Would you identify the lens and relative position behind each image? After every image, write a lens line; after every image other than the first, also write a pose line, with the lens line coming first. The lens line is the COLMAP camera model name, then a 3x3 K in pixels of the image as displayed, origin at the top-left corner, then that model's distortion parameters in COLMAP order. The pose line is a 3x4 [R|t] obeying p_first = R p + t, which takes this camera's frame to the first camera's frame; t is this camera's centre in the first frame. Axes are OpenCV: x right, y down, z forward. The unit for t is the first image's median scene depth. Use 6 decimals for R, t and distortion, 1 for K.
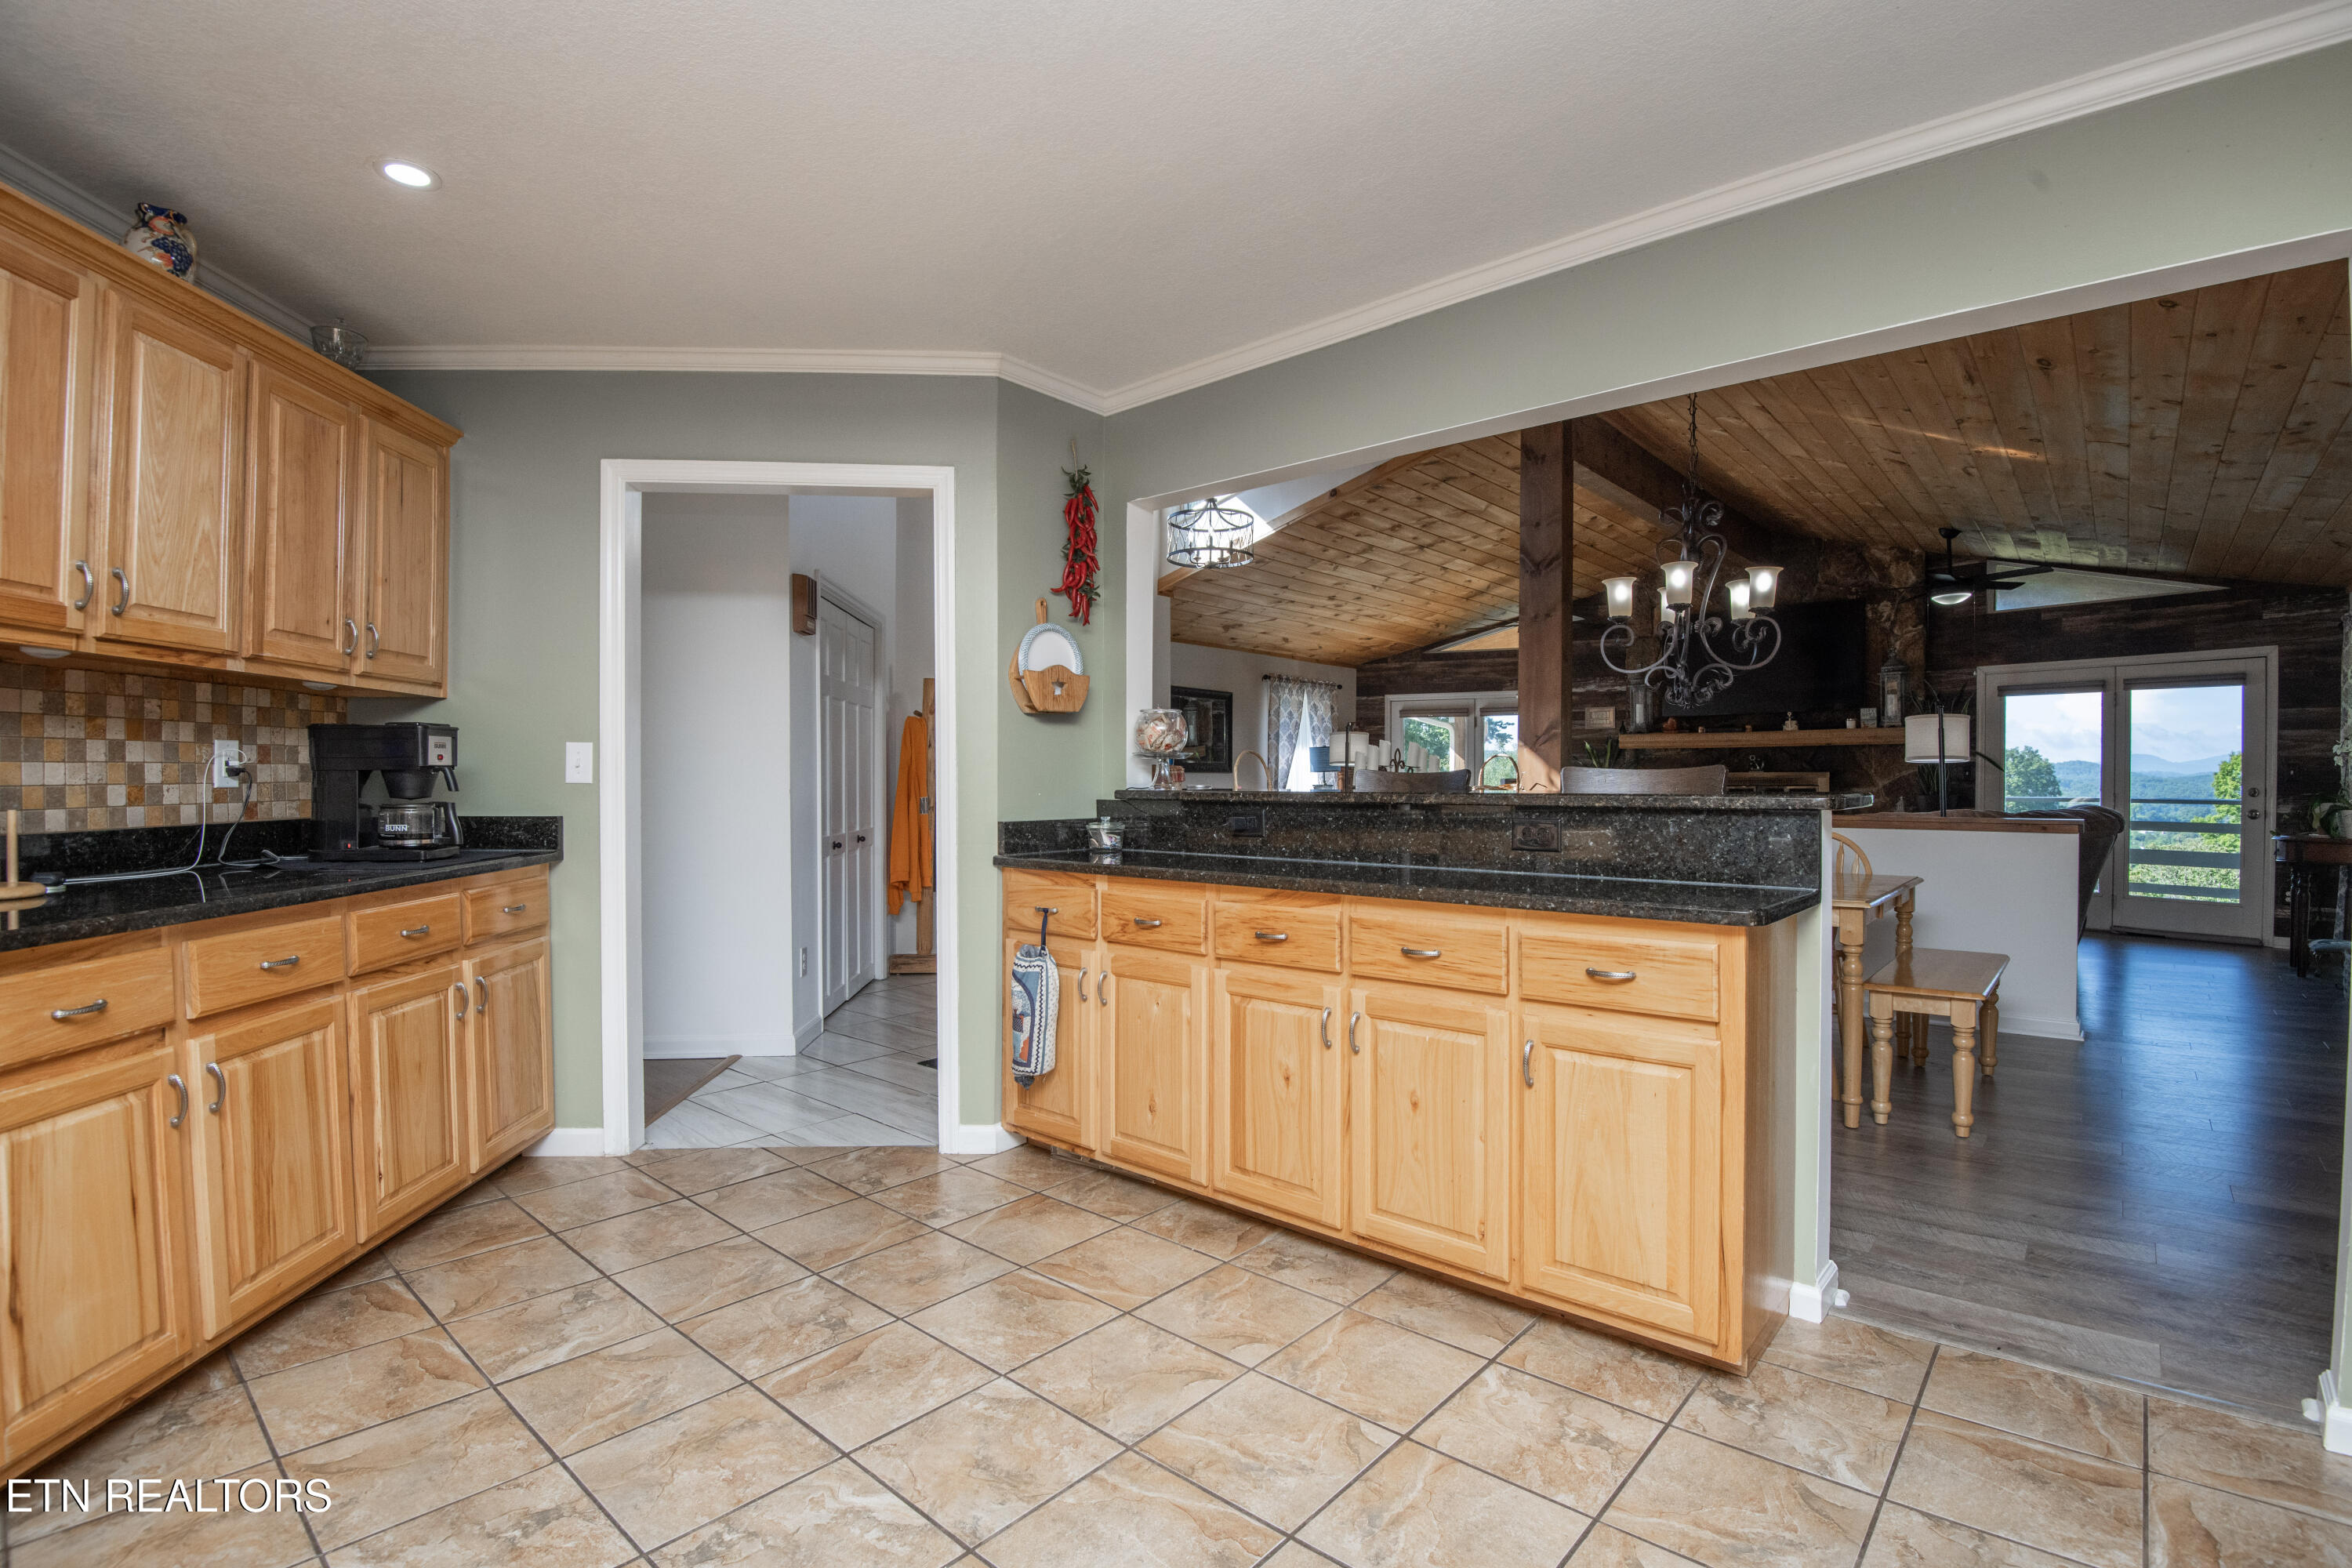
lens RADIAL K [[1087.5, 0, 1177.7], [0, 1087.5, 781.1], [0, 0, 1]] dist [-0.027928, -0.006857]
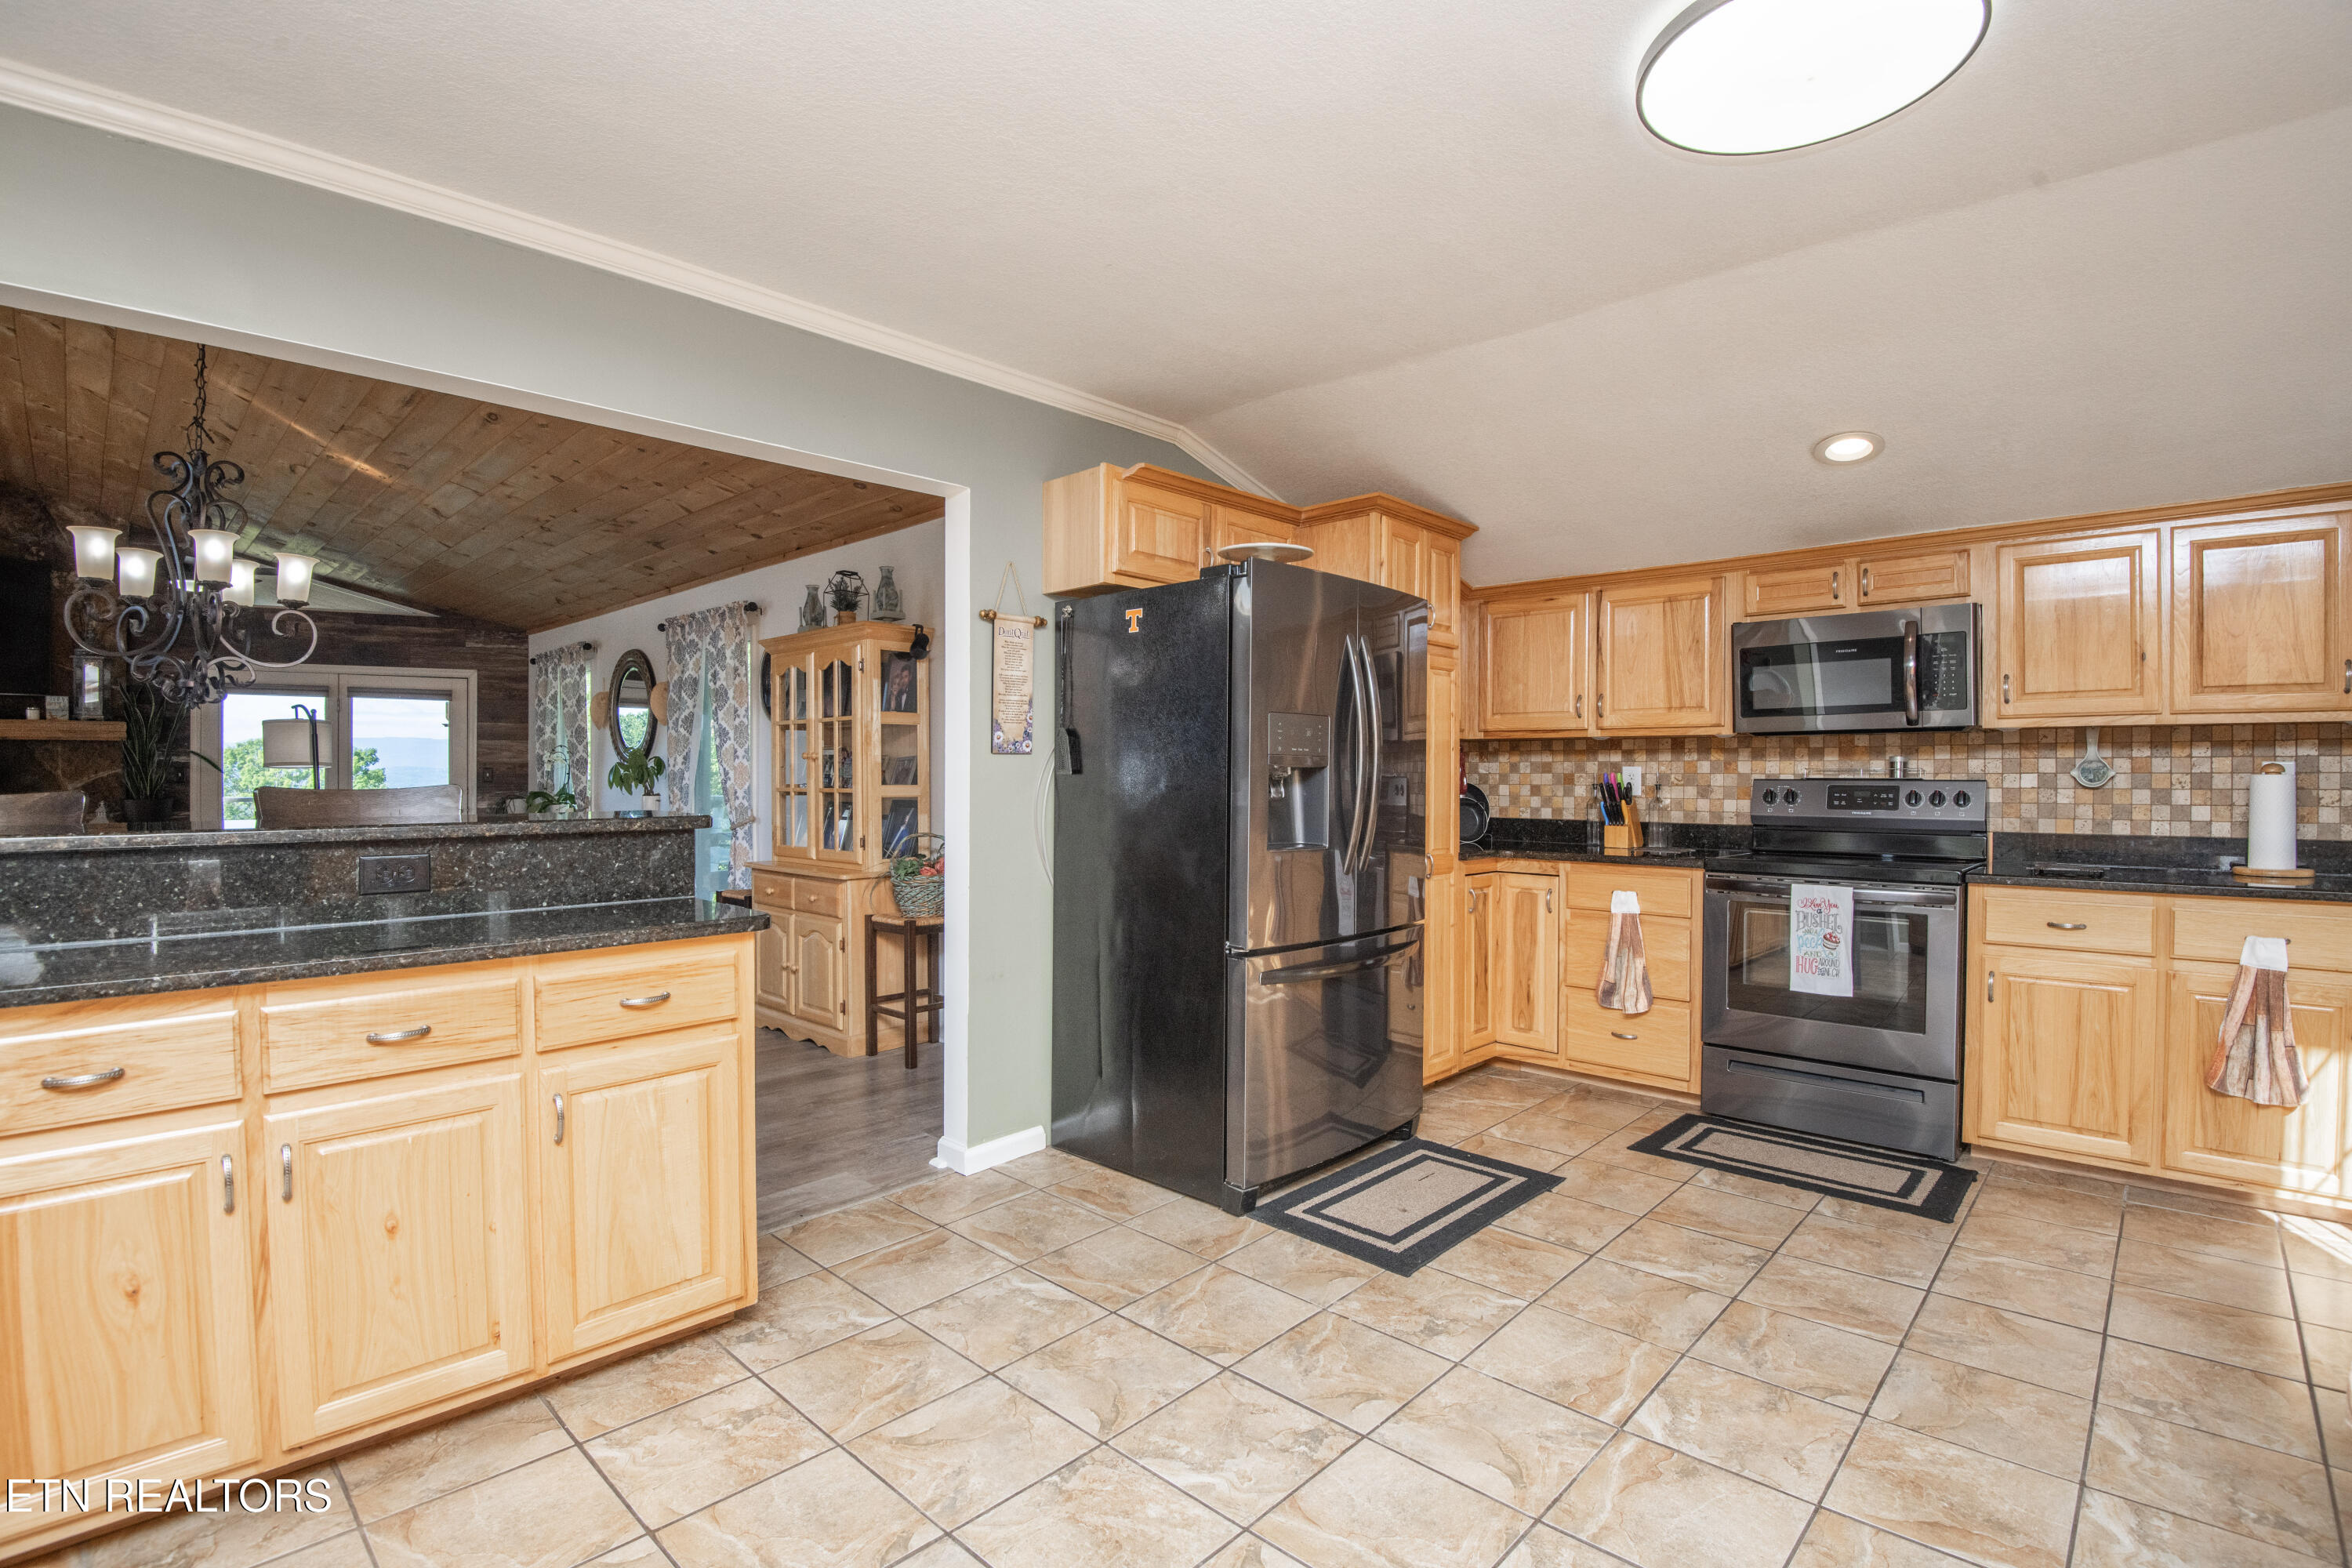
lens RADIAL K [[1087.5, 0, 1188.9], [0, 1087.5, 784.7], [0, 0, 1]] dist [-0.027928, -0.006857]
pose [[0.040078, -0.011875, 0.999126, -0.154054], [0.001558, 0.999929, 0.011822, -0.009507], [-0.999195, 0.001082, 0.040094, 0.114953]]
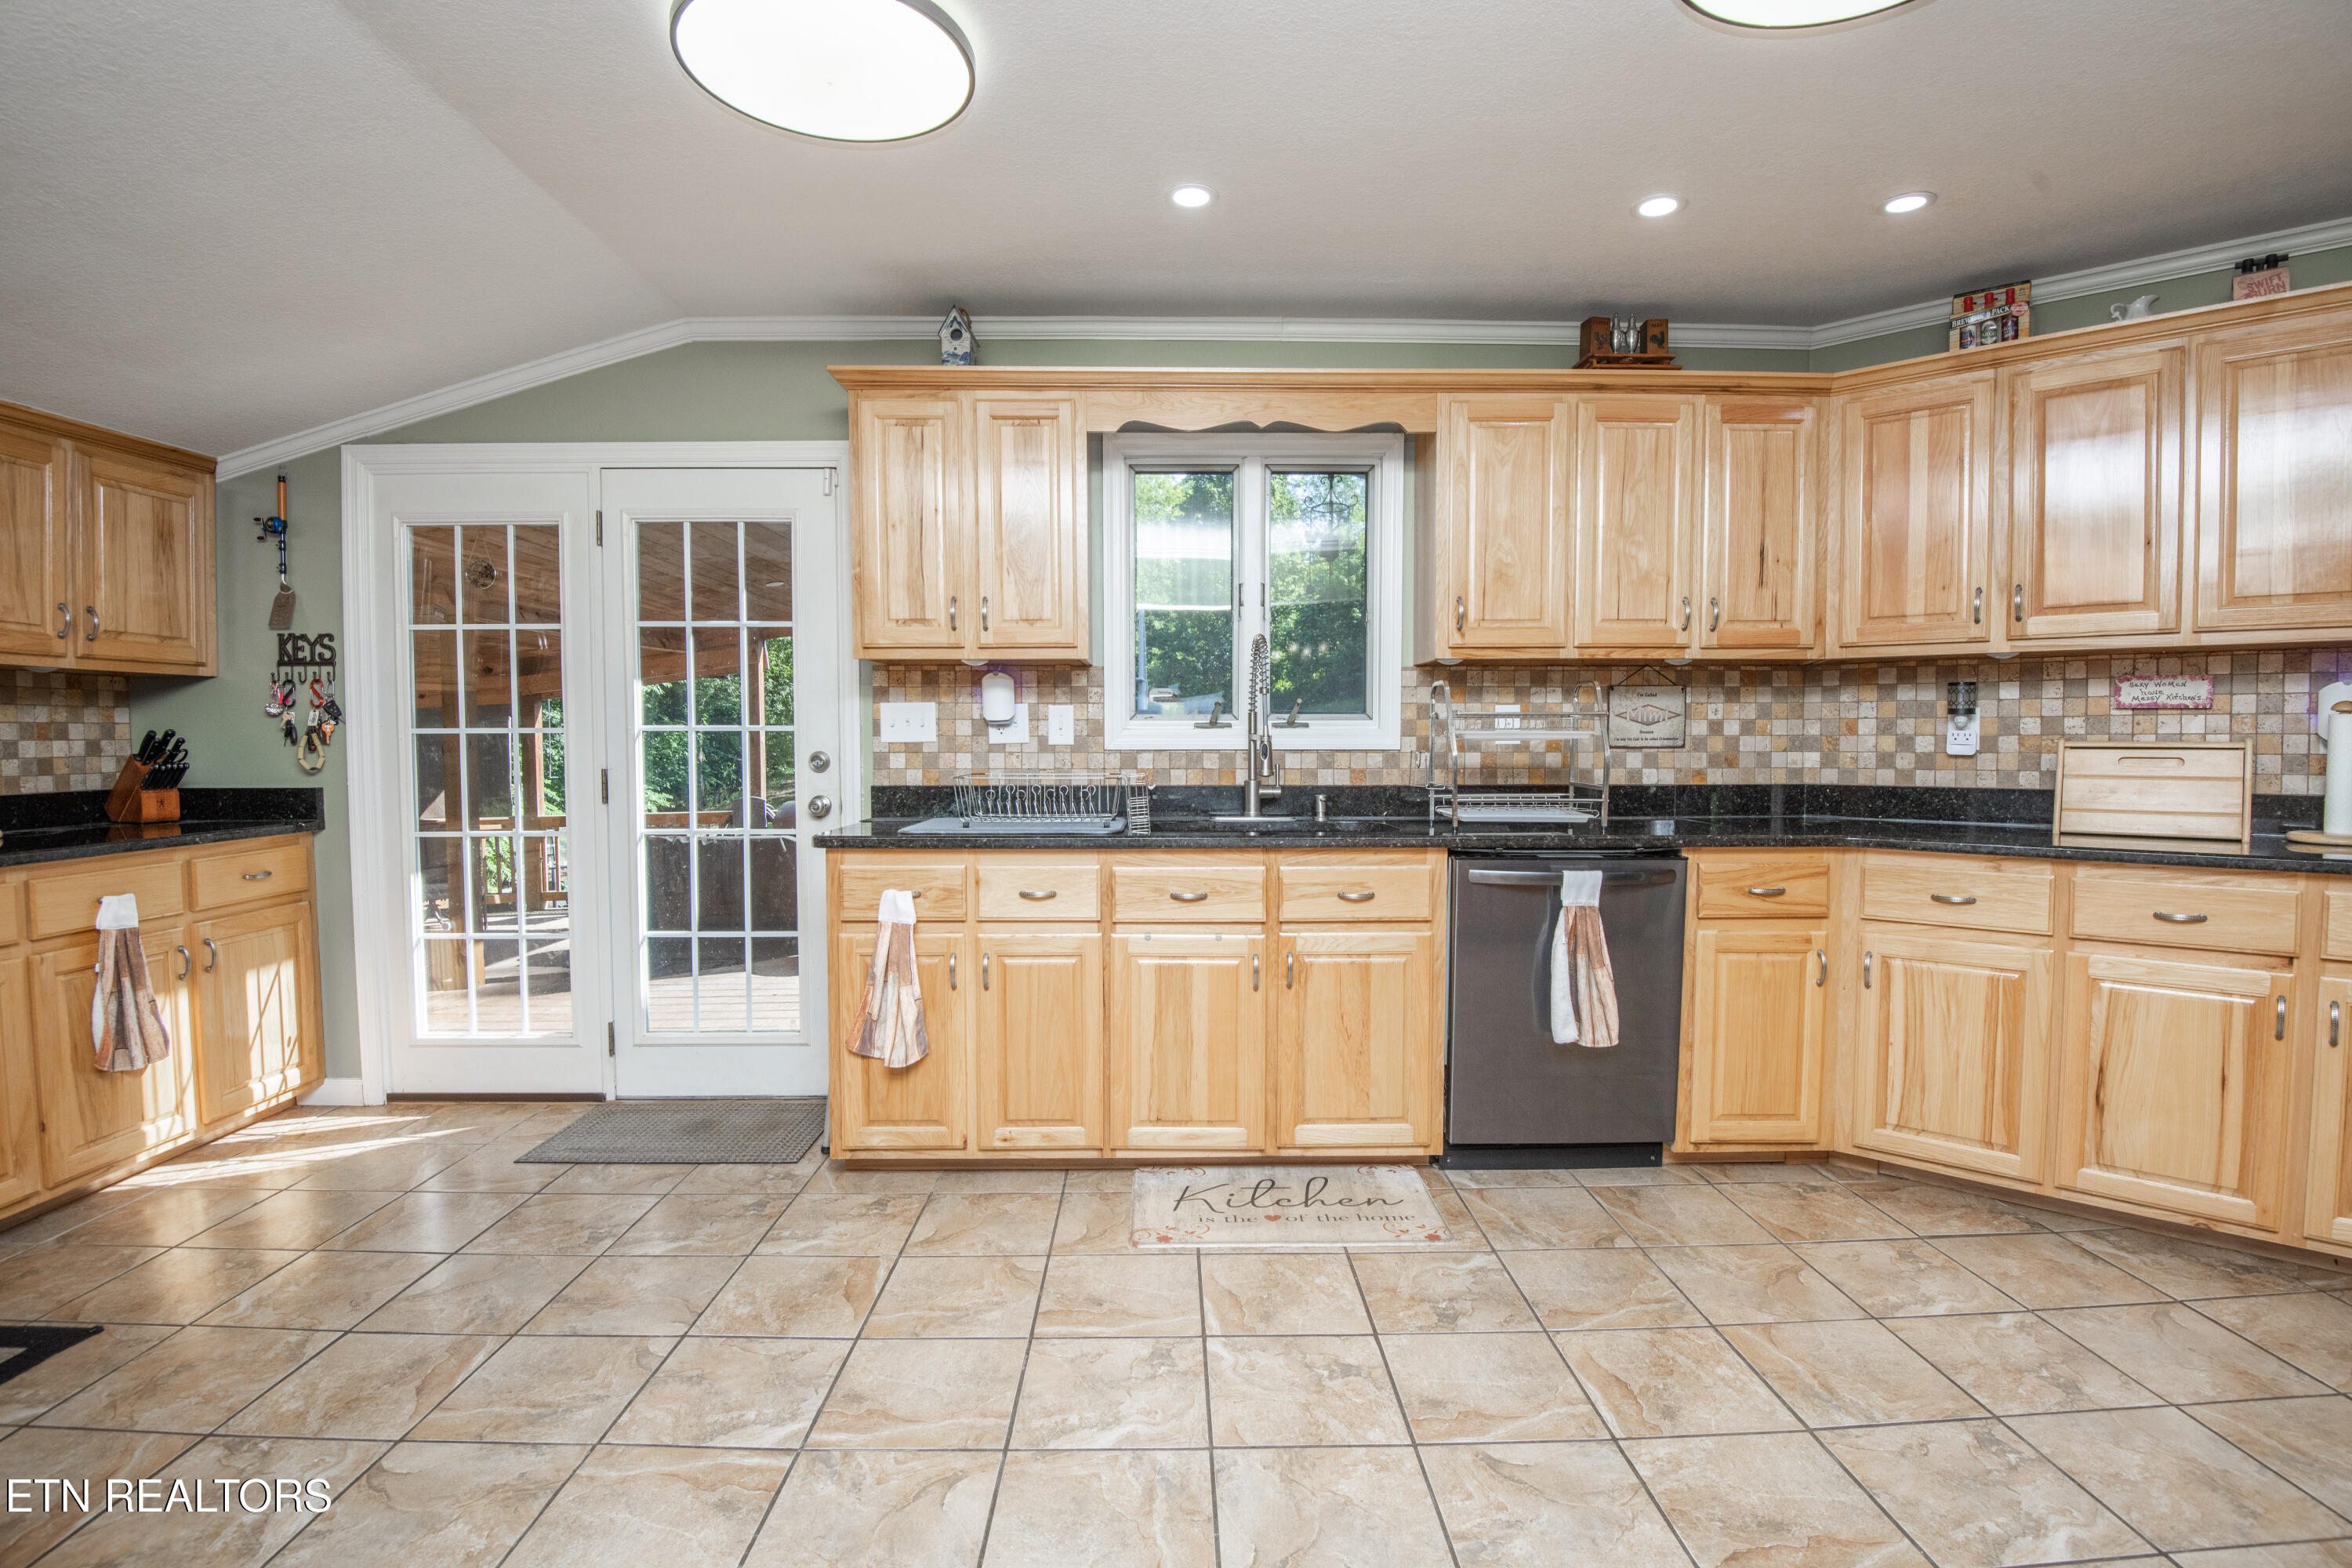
lens RADIAL K [[1087.5, 0, 1173.0], [0, 1087.5, 787.3], [0, 0, 1]] dist [-0.027928, -0.006857]
pose [[-0.739554, 0.027610, -0.672531, 0.178310], [-0.002752, 0.999026, 0.044040, -0.003188], [0.673092, 0.034421, -0.738757, 0.232995]]
